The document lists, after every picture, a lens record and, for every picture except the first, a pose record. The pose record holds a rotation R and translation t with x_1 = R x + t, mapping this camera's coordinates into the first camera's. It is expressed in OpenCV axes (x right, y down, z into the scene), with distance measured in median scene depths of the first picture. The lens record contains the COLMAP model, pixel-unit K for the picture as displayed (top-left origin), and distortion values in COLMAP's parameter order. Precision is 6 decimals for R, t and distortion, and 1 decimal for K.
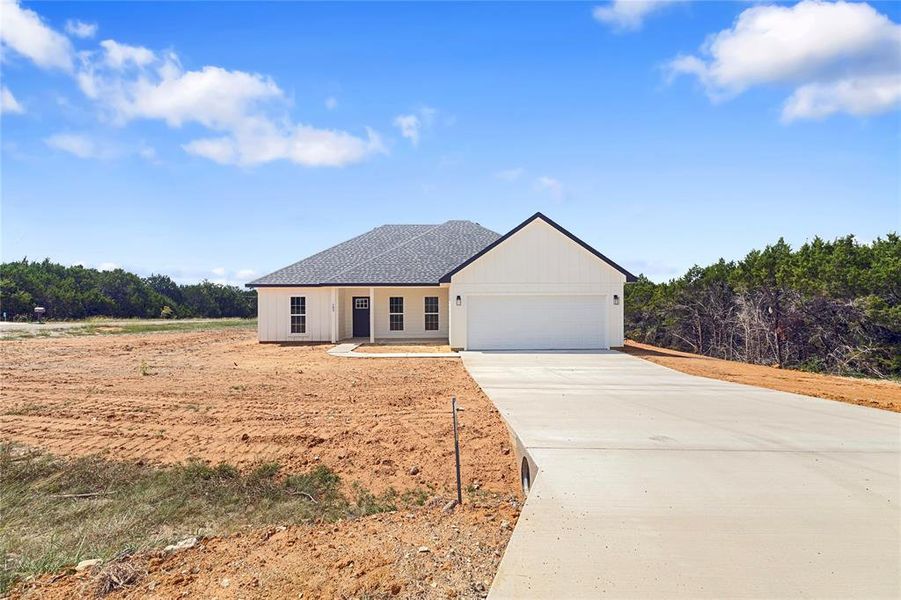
lens RADIAL K [[421.9, 0, 452.3], [0, 421.9, 295.9], [0, 0, 1]] dist [0.000129, -0.000018]
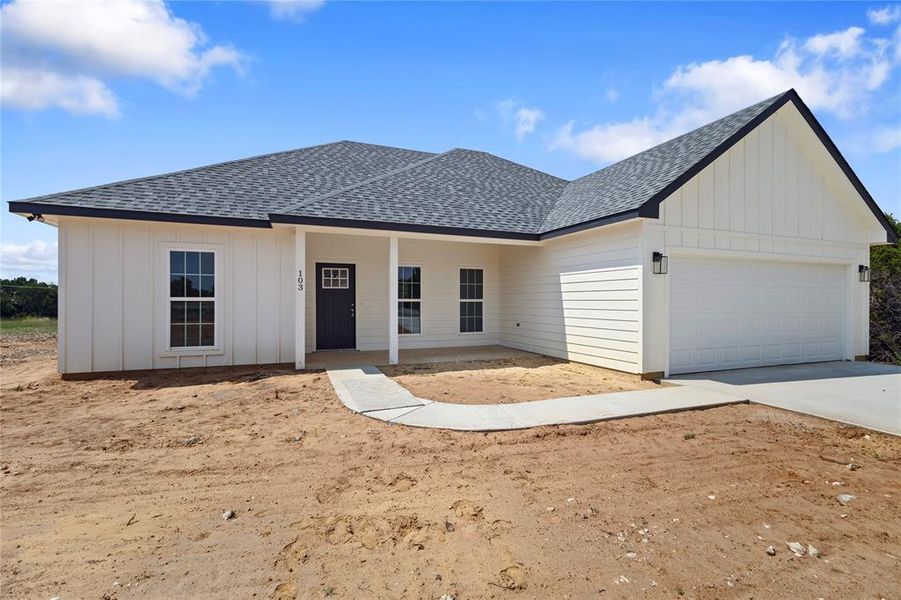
lens RADIAL K [[415.8, 0, 453.1], [0, 415.8, 295.9], [0, 0, 1]] dist [0.001769, 0.000681]
pose [[0.933513, 0.011461, 0.358360, -0.280041], [-0.012013, 0.999928, -0.000685, 0.039843], [-0.358341, -0.003666, 0.933583, 0.564445]]
